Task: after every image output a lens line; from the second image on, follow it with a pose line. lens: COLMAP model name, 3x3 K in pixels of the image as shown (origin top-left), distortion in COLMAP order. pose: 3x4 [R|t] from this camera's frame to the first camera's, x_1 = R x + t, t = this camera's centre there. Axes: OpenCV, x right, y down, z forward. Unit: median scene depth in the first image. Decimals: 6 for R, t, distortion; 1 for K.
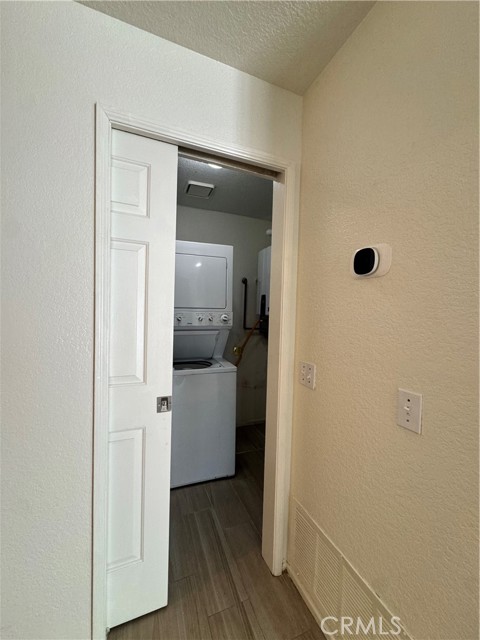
lens RADIAL K [[256.7, 0, 240.6], [0, 256.7, 320.2], [0, 0, 1]] dist [-0.005985, 0.000636]
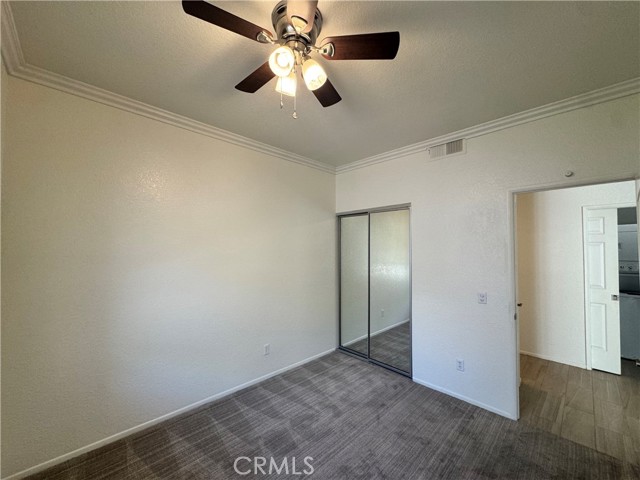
lens RADIAL K [[256.7, 0, 322.0], [0, 256.7, 241.2], [0, 0, 1]] dist [-0.005985, 0.000636]
pose [[0.439988, -0.051538, -0.896524, 0.842675], [-0.022050, 0.997431, -0.068160, -0.029712], [0.897733, 0.049758, 0.437721, -3.205457]]
